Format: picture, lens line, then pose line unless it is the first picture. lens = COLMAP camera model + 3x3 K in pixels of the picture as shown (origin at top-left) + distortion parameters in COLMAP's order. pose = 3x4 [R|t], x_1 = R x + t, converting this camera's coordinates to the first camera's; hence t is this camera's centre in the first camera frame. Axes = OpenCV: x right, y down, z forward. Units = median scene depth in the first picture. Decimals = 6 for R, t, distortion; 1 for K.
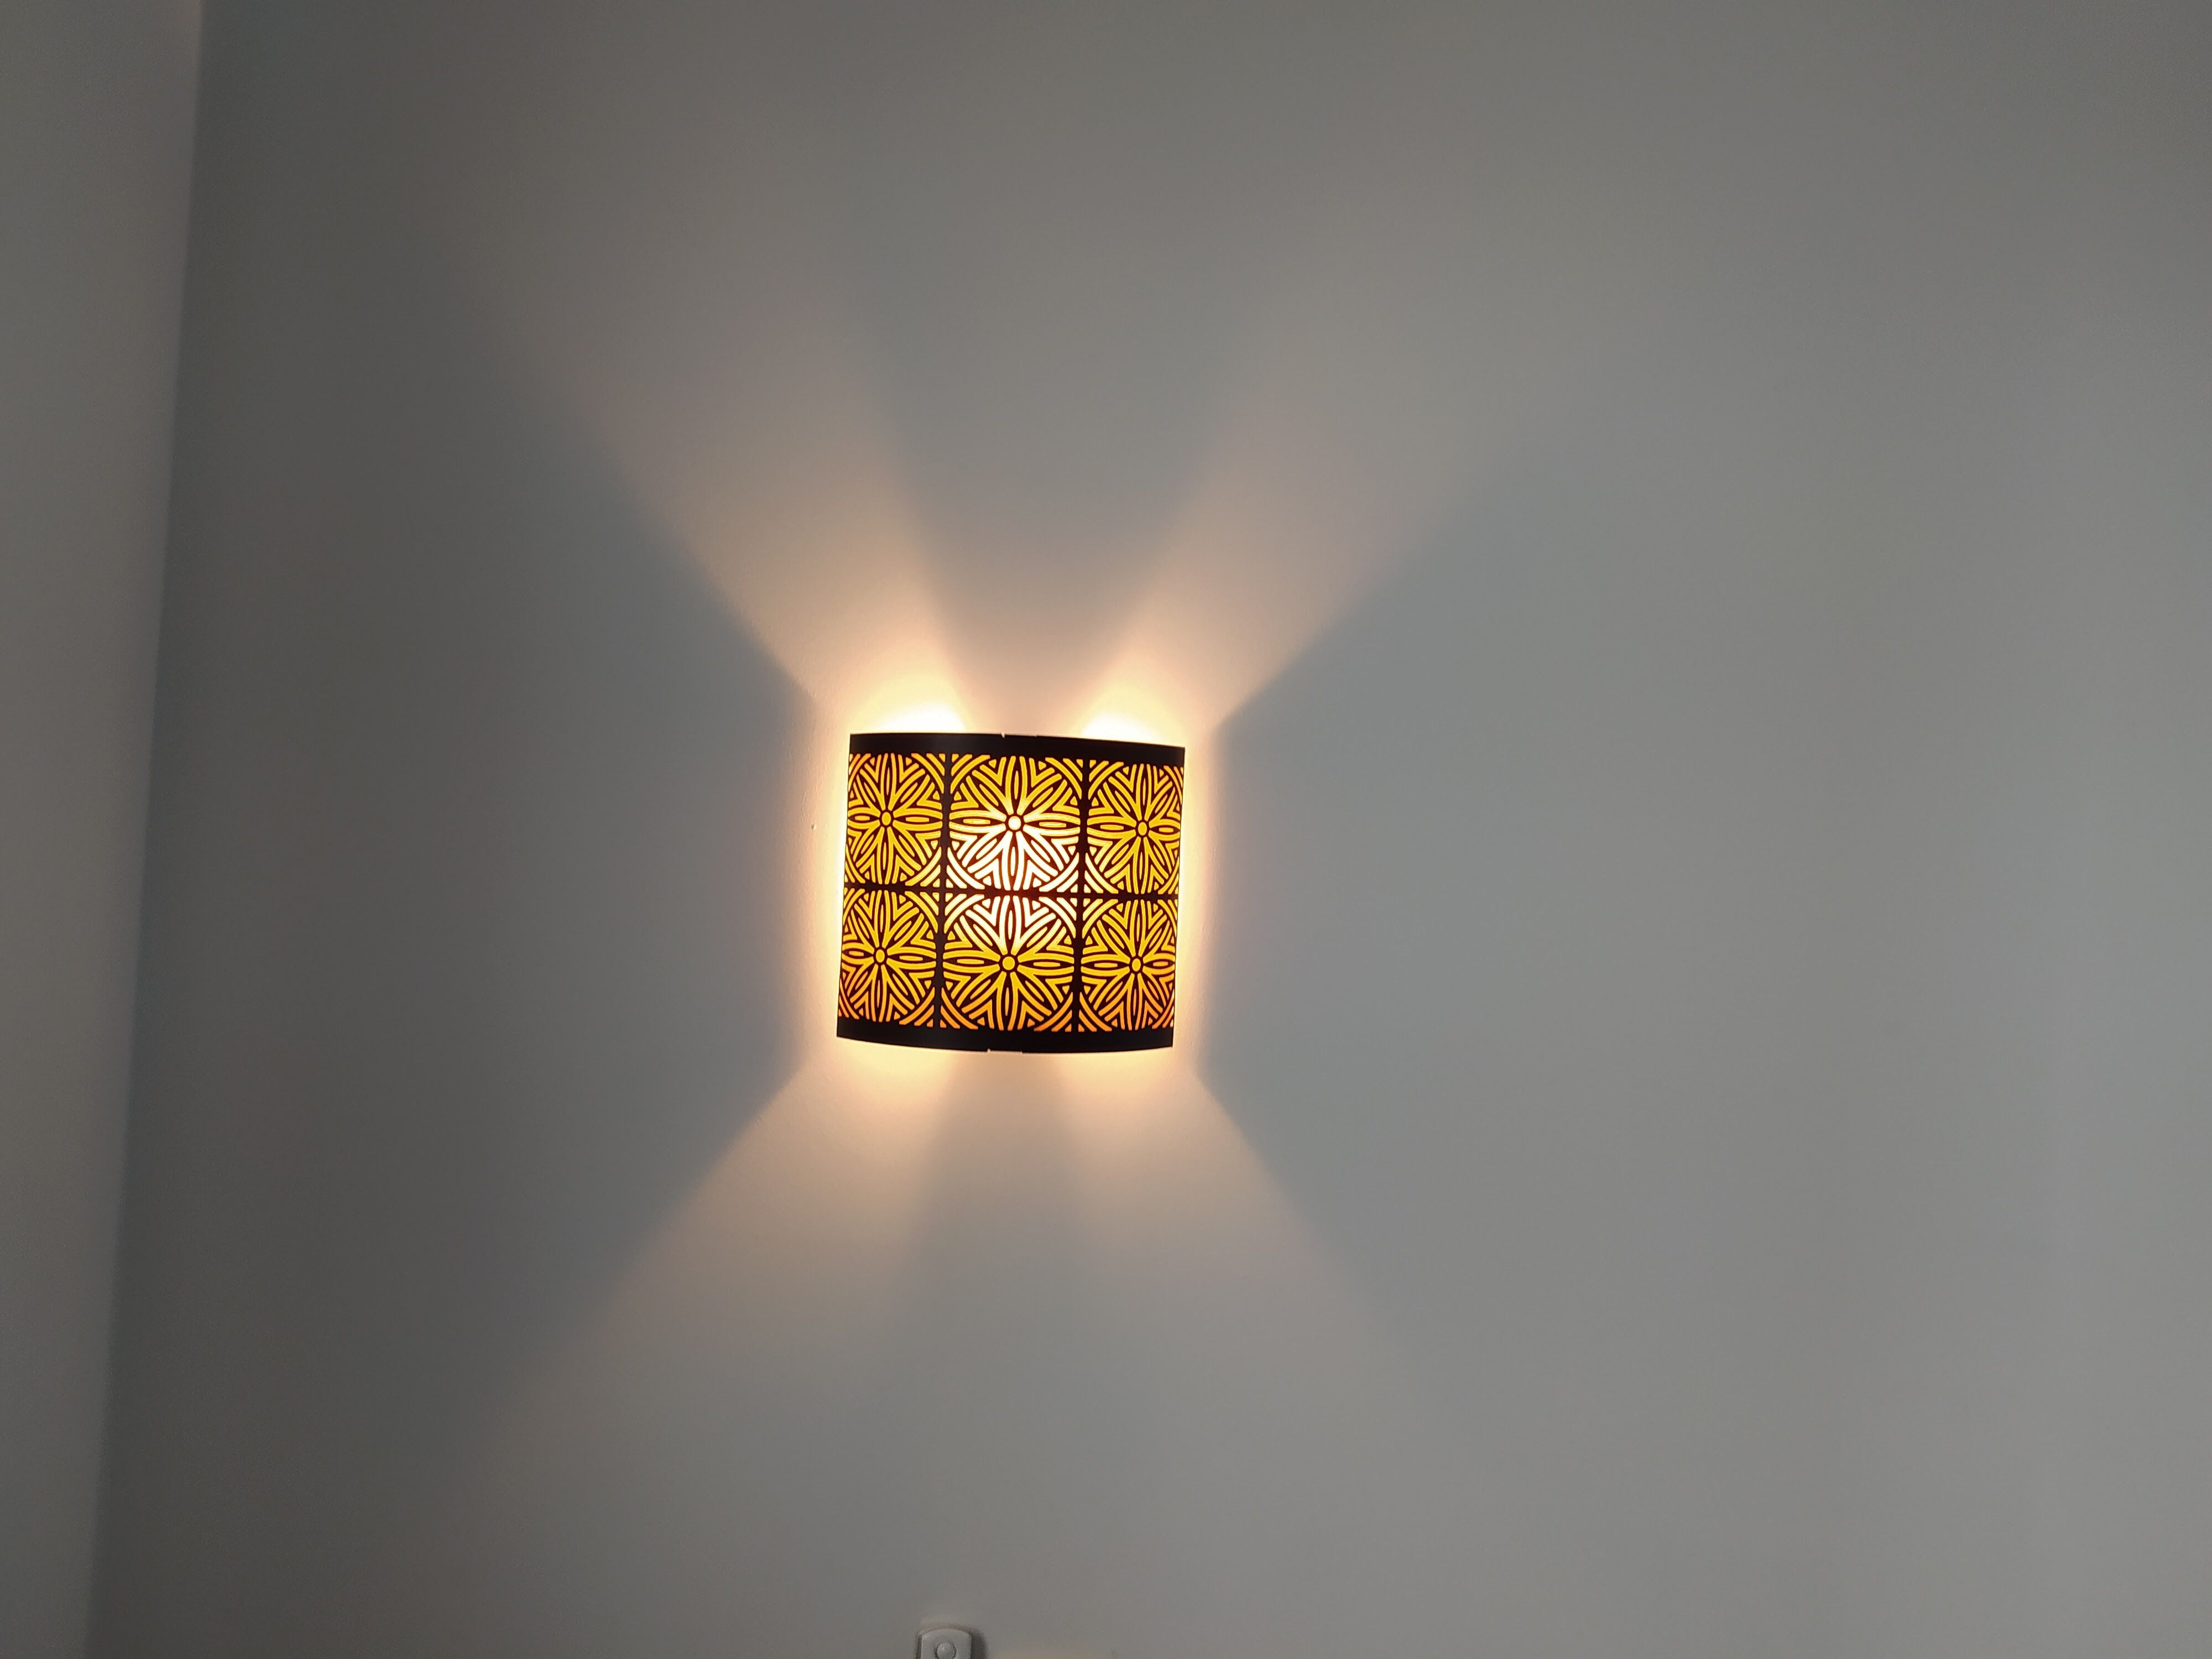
lens RADIAL K [[1510.8, 0, 1128.0], [0, 1510.8, 821.2], [0, 0, 1]] dist [0.008075, -0.002094]
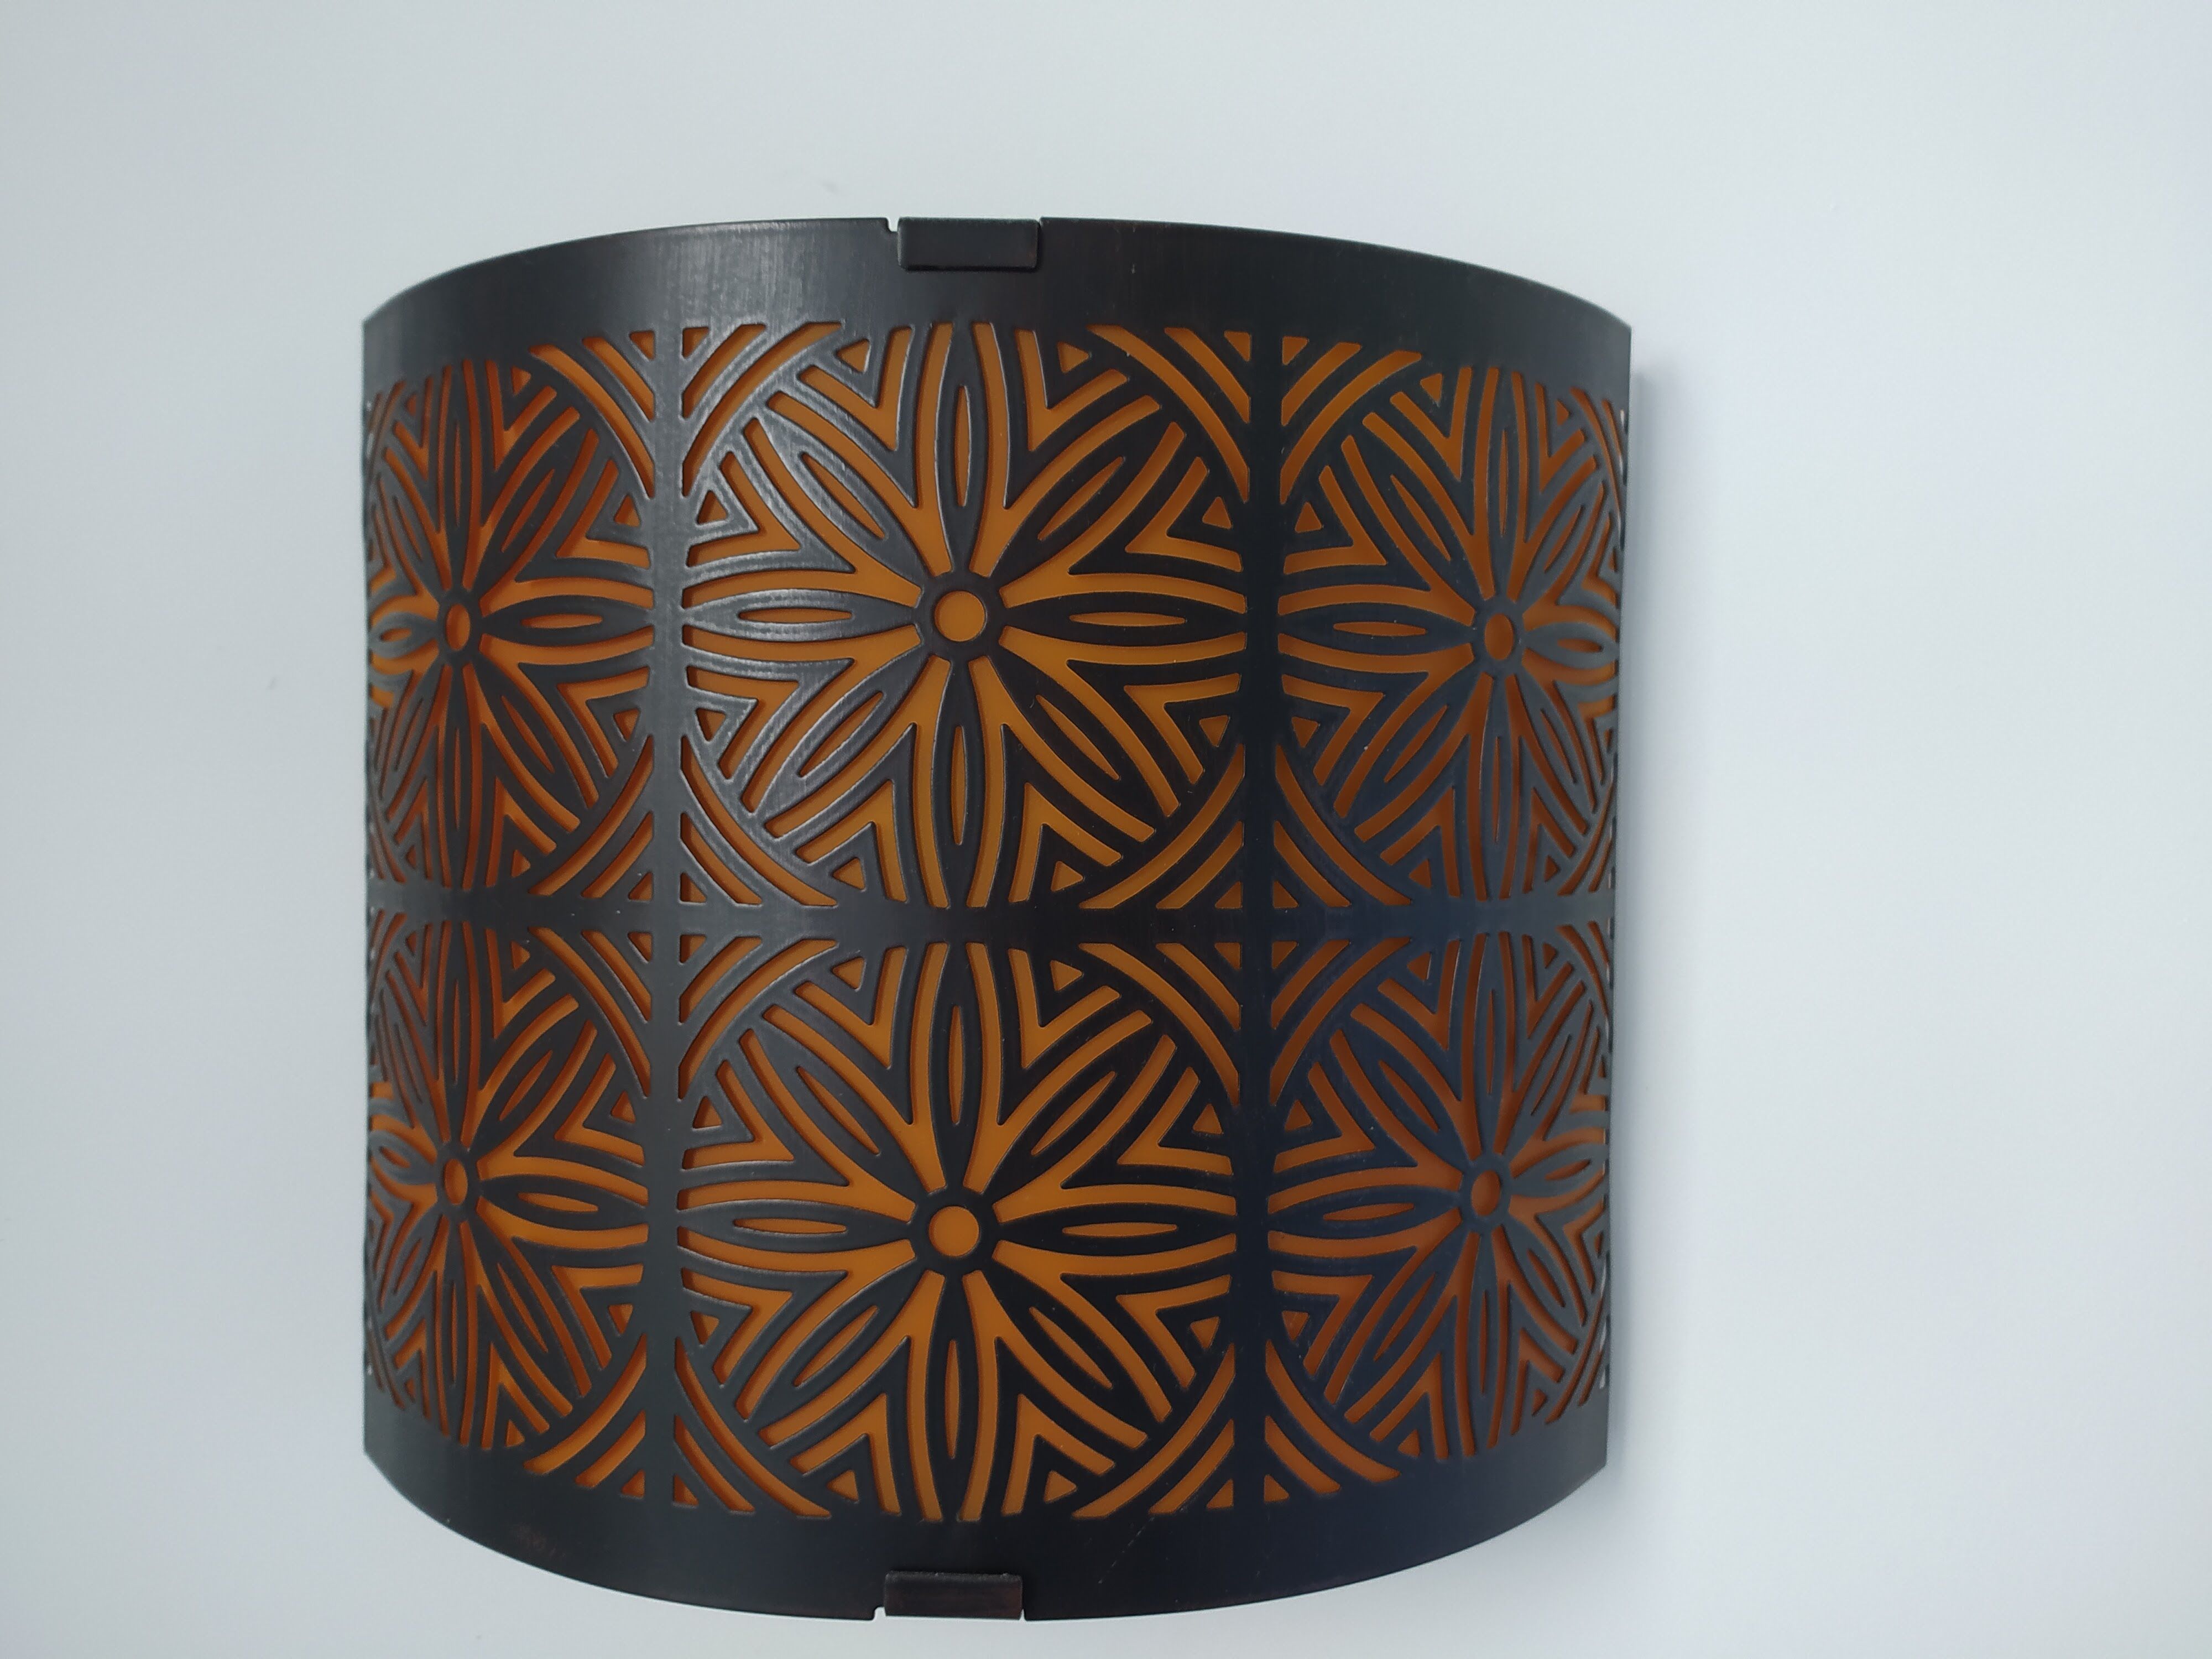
lens RADIAL K [[1510.8, 0, 1128.0], [0, 1510.8, 821.2], [0, 0, 1]] dist [0.008075, -0.002094]
pose [[0.997543, -0.027867, -0.064282, -0.035948], [0.031472, 0.997948, 0.055757, 0.019596], [0.062597, -0.057643, 0.996373, 0.769338]]
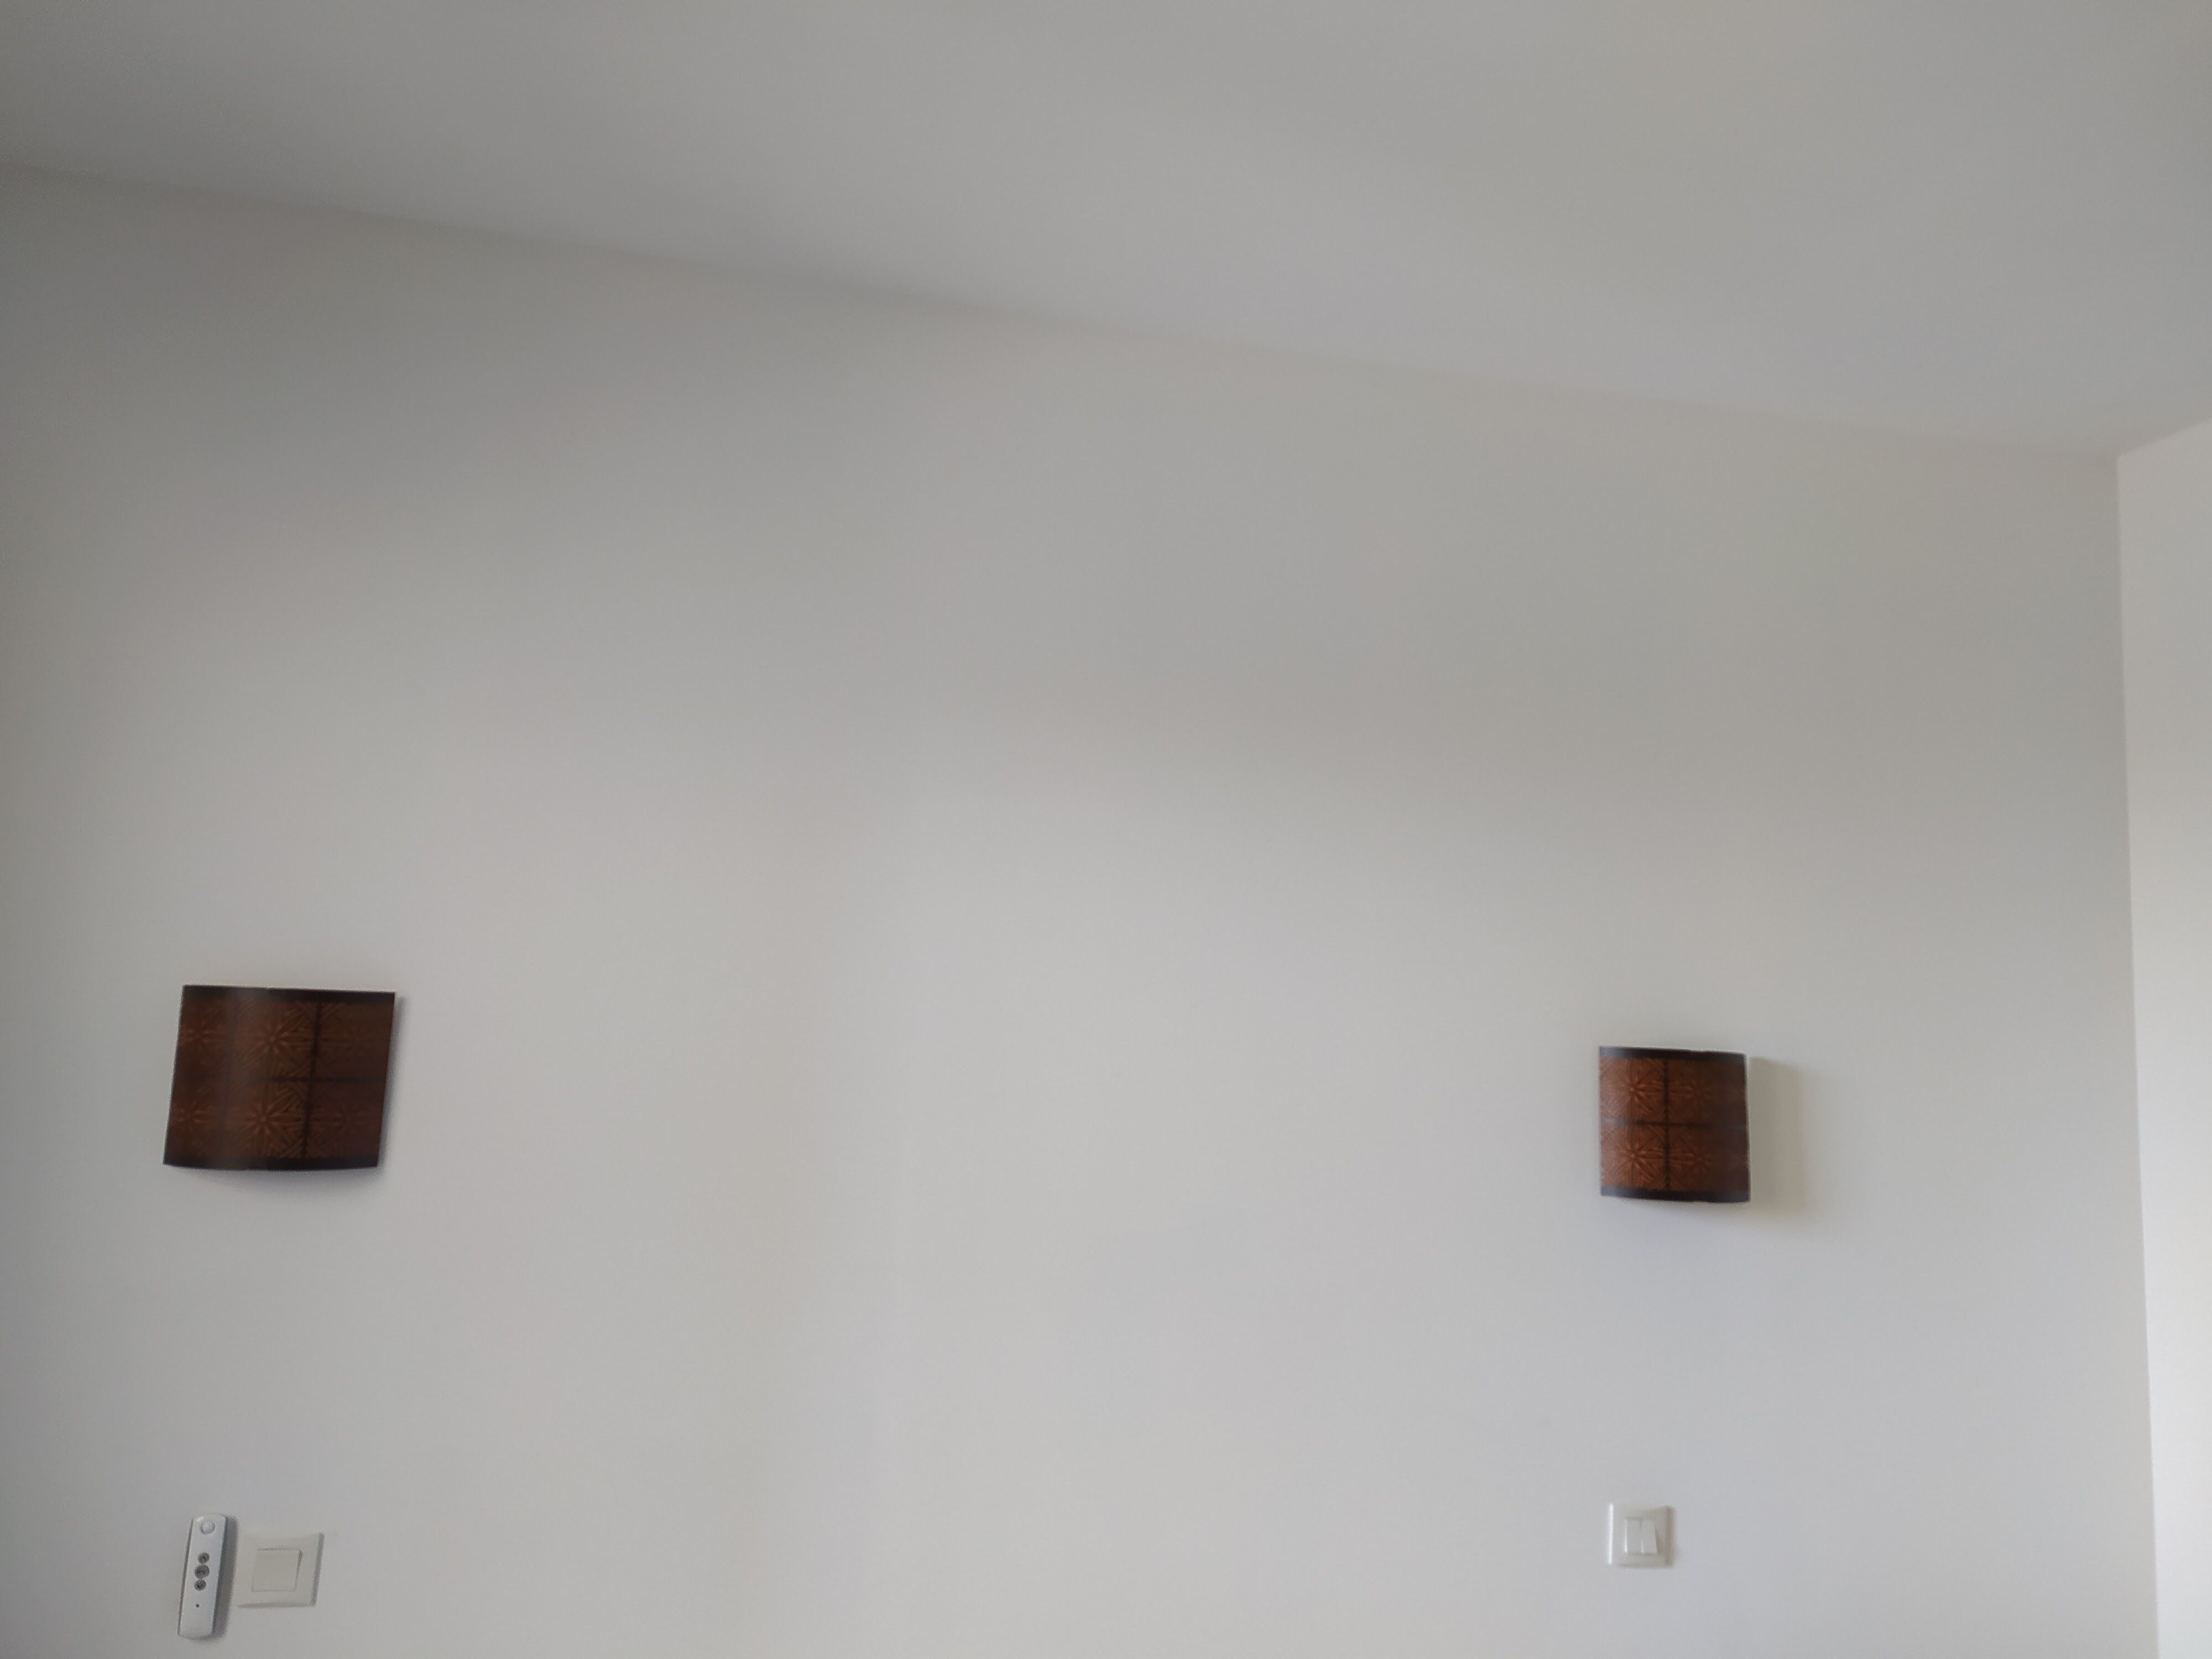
lens RADIAL K [[1510.8, 0, 1128.0], [0, 1510.8, 821.2], [0, 0, 1]] dist [0.008075, -0.002094]
pose [[0.983701, 0.021169, 0.178563, 0.586725], [-0.007471, 0.997000, -0.077037, -0.123527], [-0.179658, 0.074448, 0.980908, -0.936394]]
